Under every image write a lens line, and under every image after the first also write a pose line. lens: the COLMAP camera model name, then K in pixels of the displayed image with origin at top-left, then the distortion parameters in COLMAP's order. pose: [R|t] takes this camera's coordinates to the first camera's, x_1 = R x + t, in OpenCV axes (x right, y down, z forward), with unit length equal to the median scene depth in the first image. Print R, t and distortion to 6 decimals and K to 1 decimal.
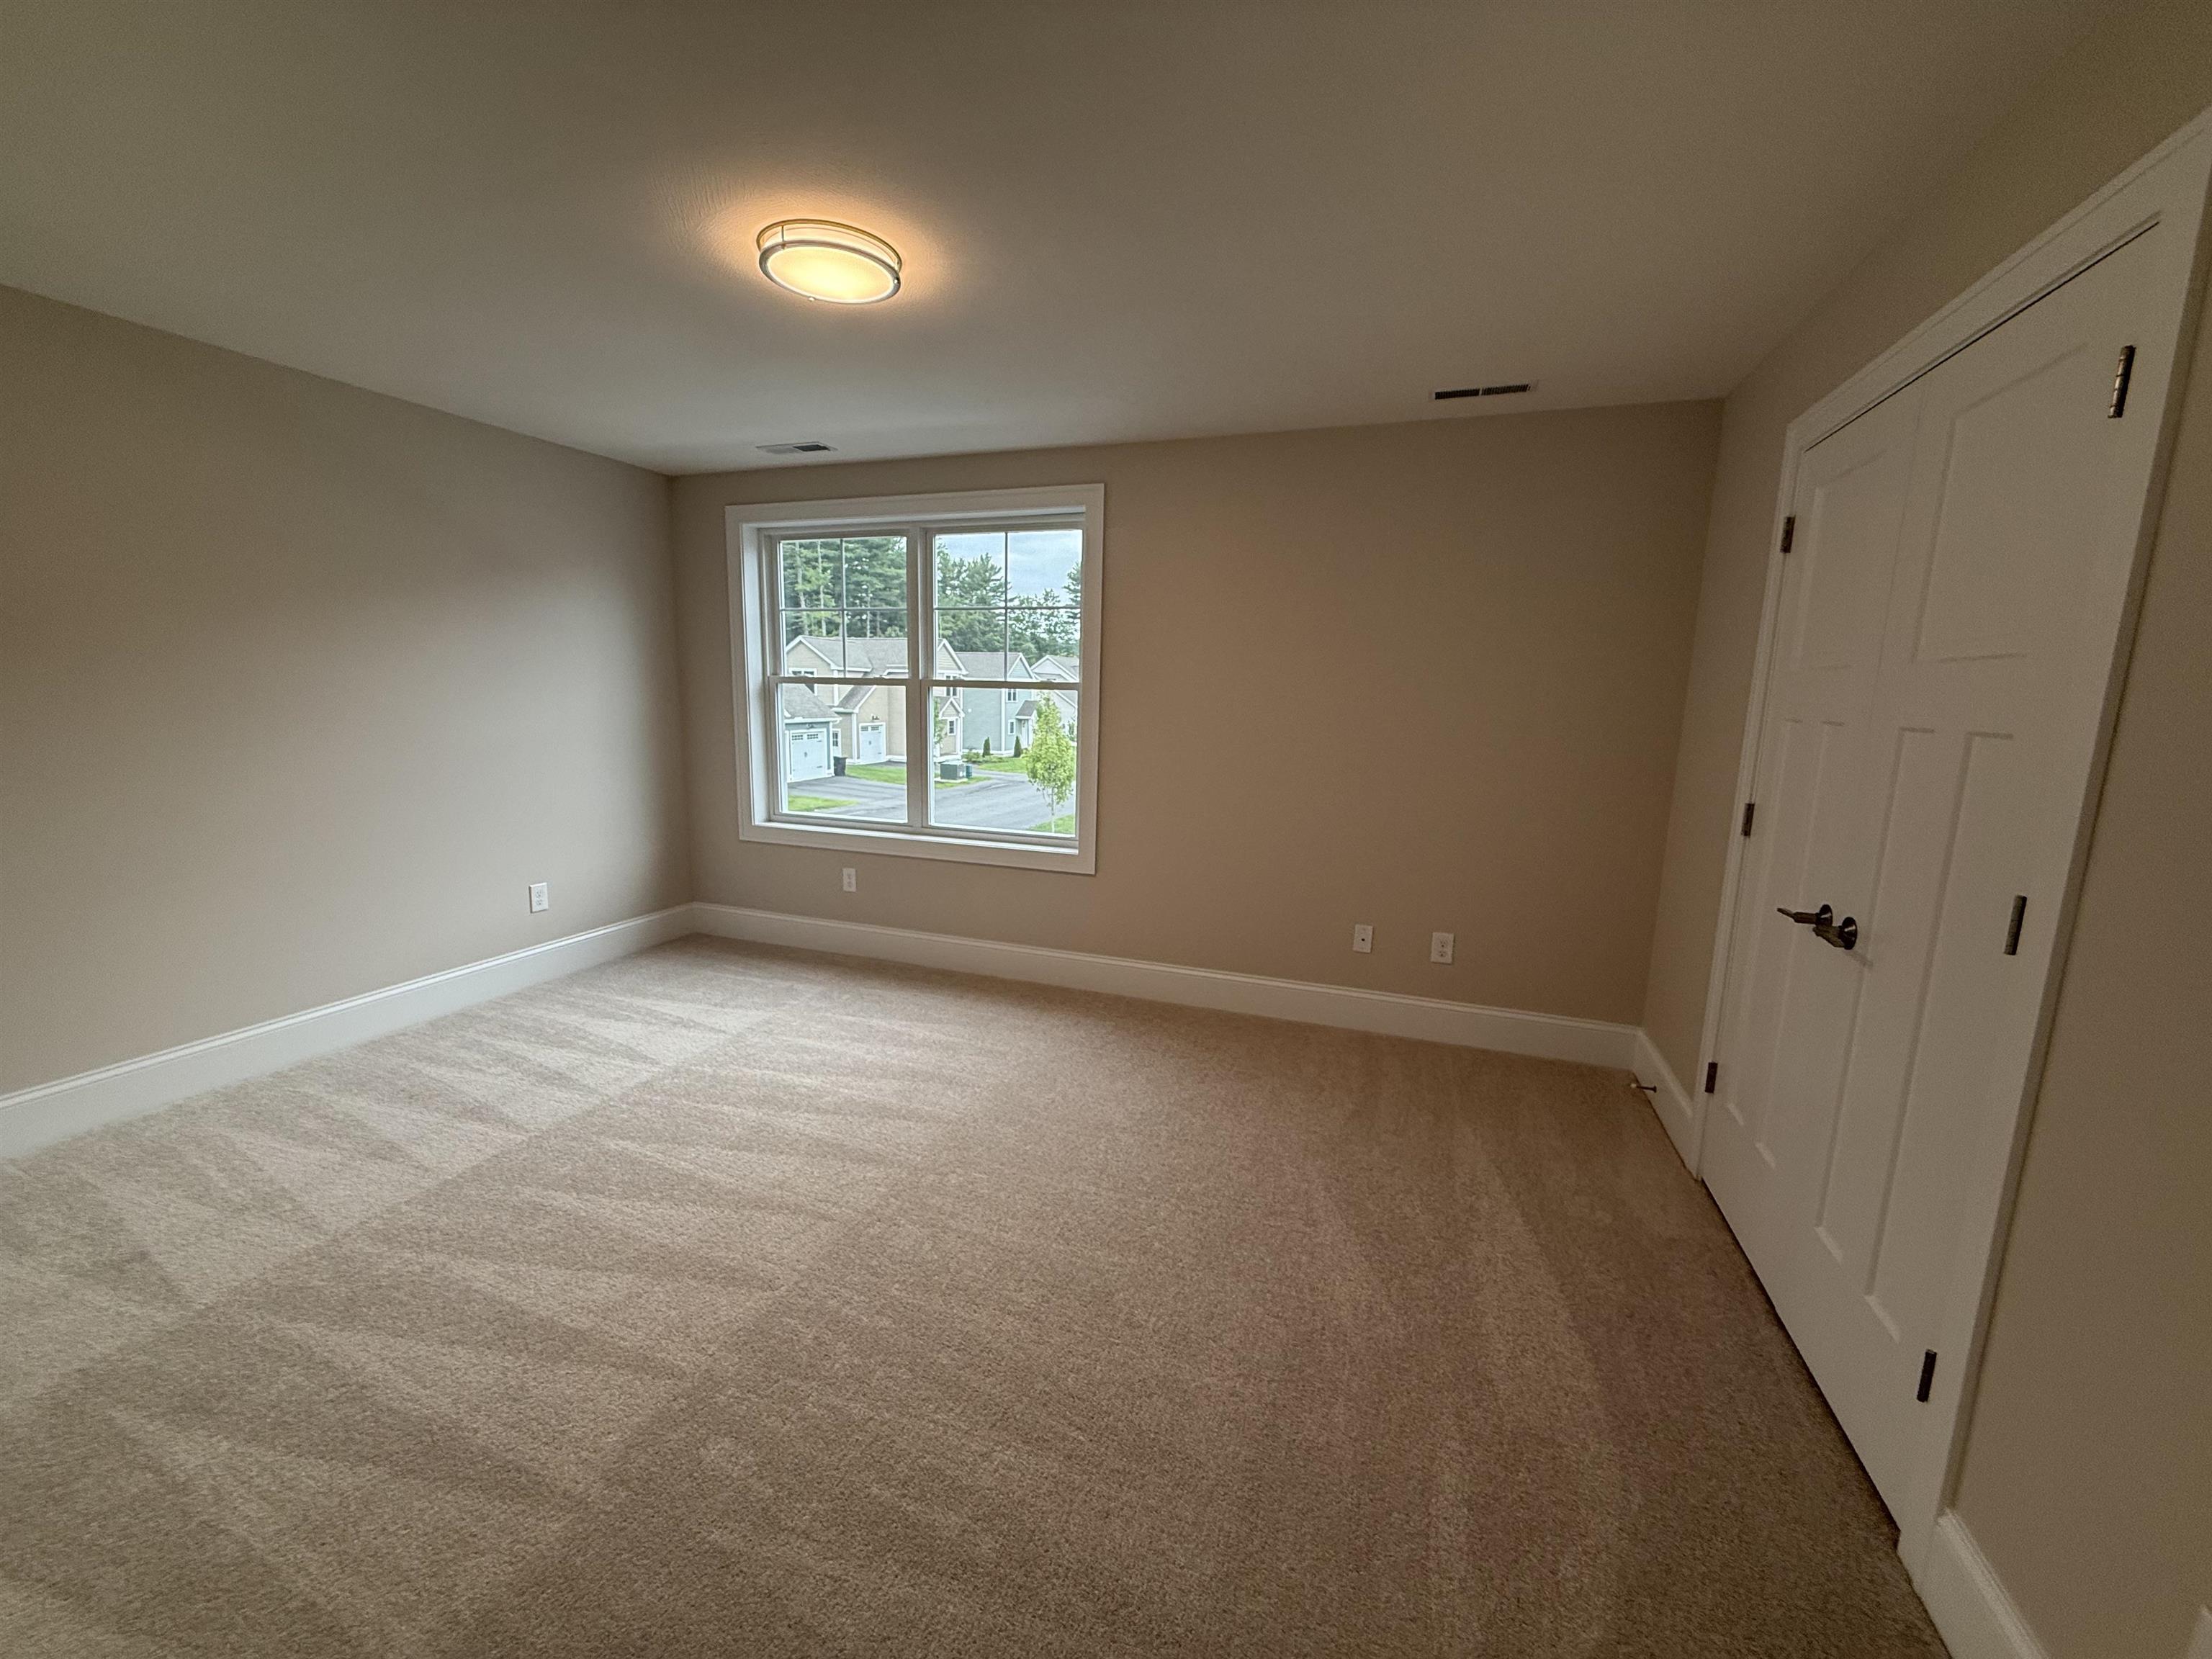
lens RADIAL K [[869.5, 0, 1106.0], [0, 869.5, 829.5], [0, 0, 1]] dist [-0.000662, -0.000023]
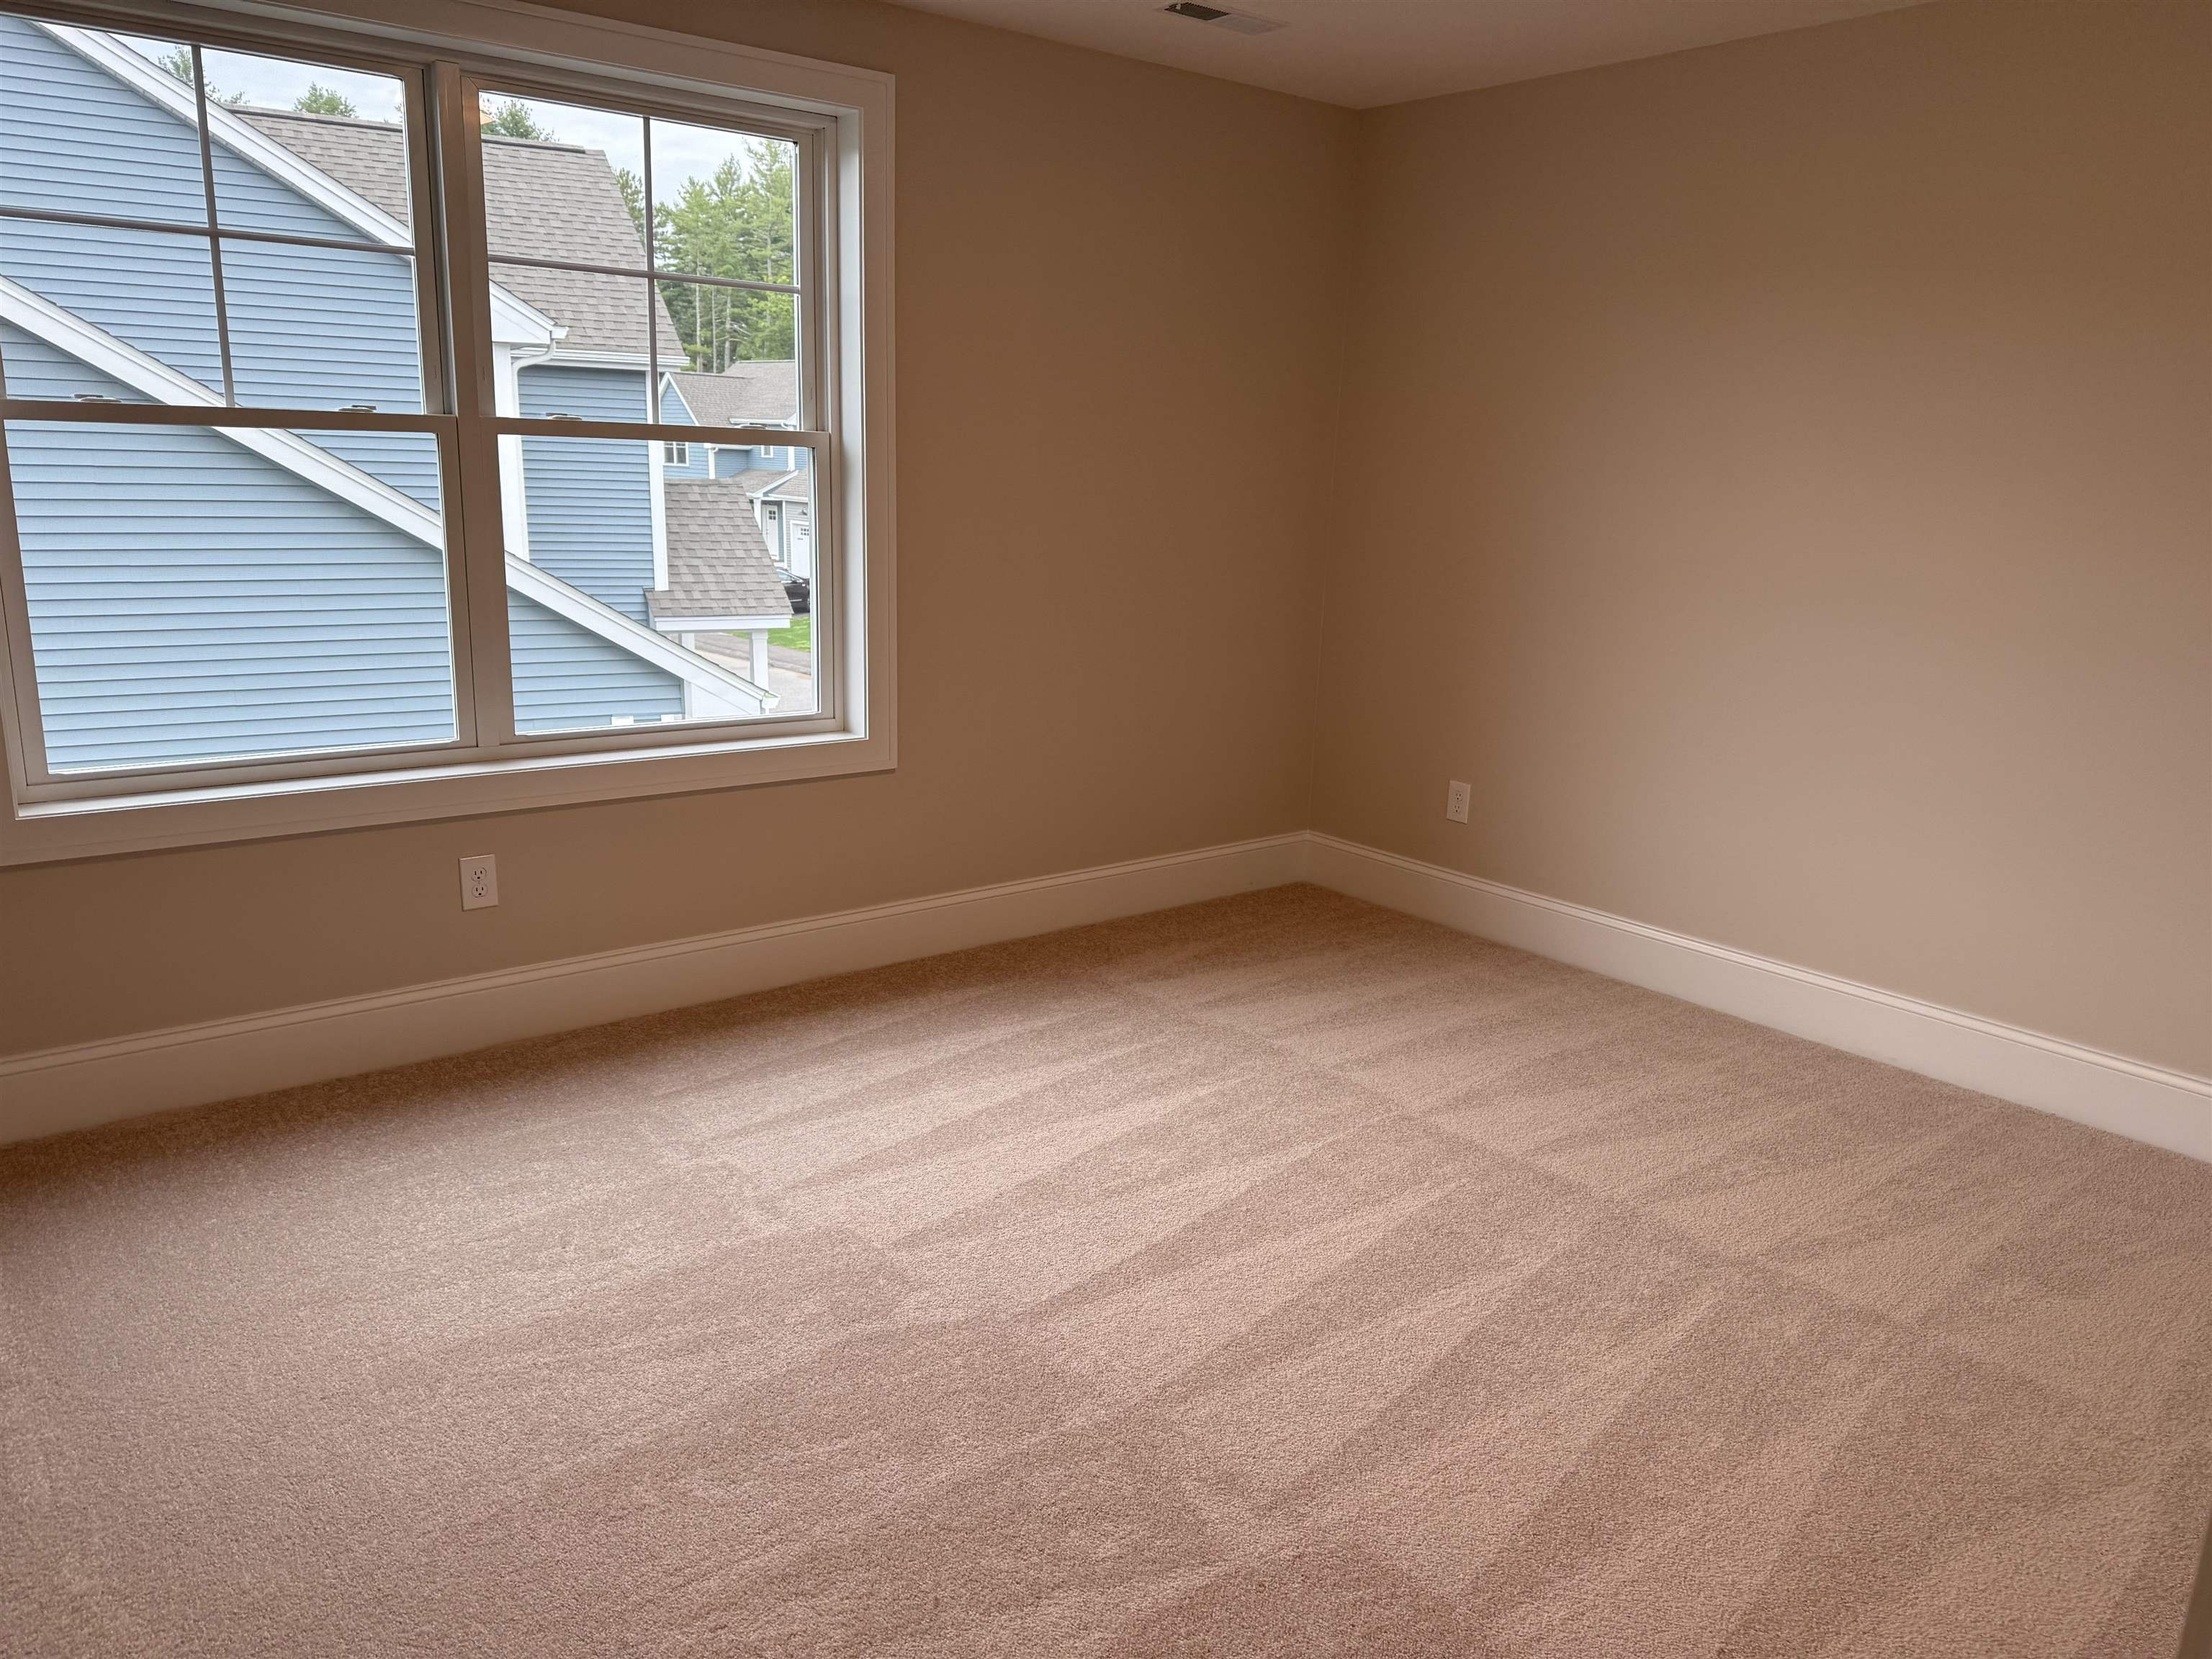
lens RADIAL K [[1564.3, 0, 1106.0], [0, 1564.3, 829.5], [0, 0, 1]] dist [0.004628, 0.001995]
pose [[0.504282, -0.199993, 0.840061, -0.812150], [0.117253, 0.979660, 0.162841, -0.059970], [-0.855541, 0.016382, 0.517475, 0.316900]]
